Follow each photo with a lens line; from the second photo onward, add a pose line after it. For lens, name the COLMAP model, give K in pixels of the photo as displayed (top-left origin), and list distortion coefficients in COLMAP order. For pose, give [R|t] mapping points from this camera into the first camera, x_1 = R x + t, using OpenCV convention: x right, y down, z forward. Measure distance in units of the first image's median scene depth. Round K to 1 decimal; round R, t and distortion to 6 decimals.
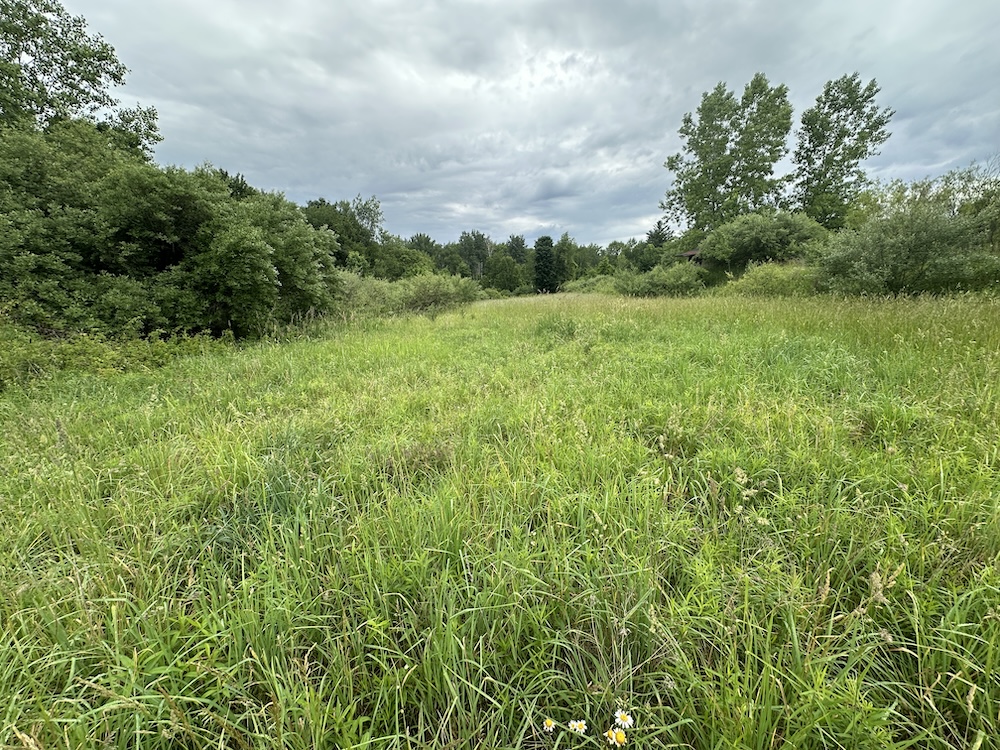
lens RADIAL K [[404.8, 0, 498.2], [0, 404.8, 375.3], [0, 0, 1]] dist [0.002070, -0.000061]
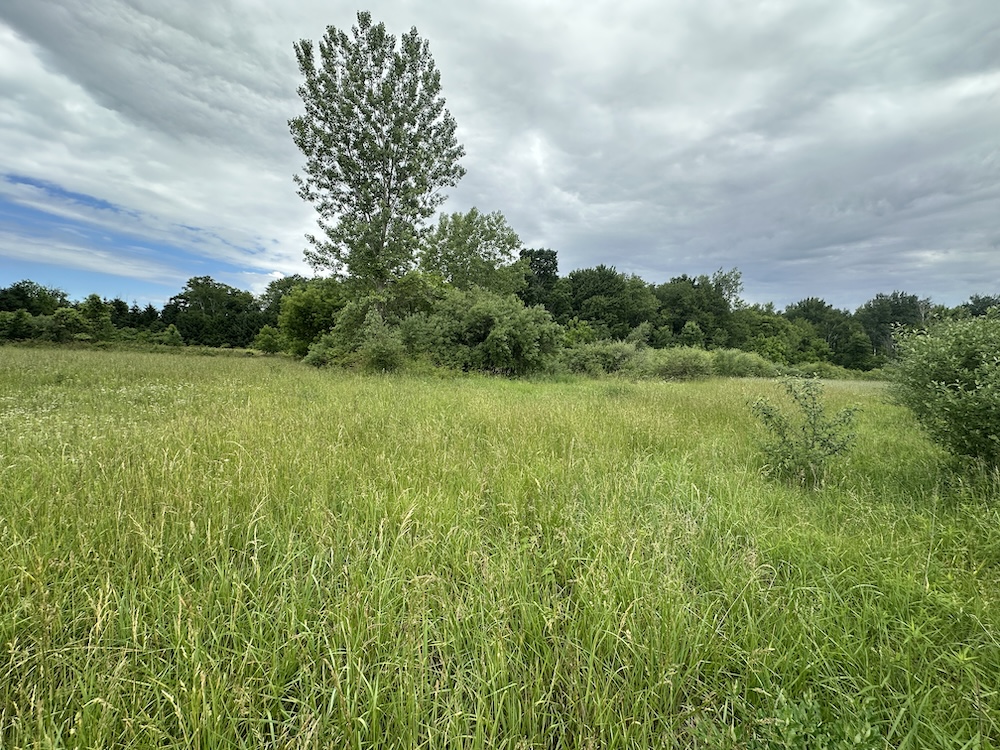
lens RADIAL K [[404.8, 0, 494.2], [0, 404.8, 372.4], [0, 0, 1]] dist [0.002070, -0.000061]
pose [[0.618054, 0.108652, -0.778591, 0.096300], [-0.226485, 0.973020, -0.044002, -0.000943], [0.752804, 0.203534, 0.625988, -0.034114]]
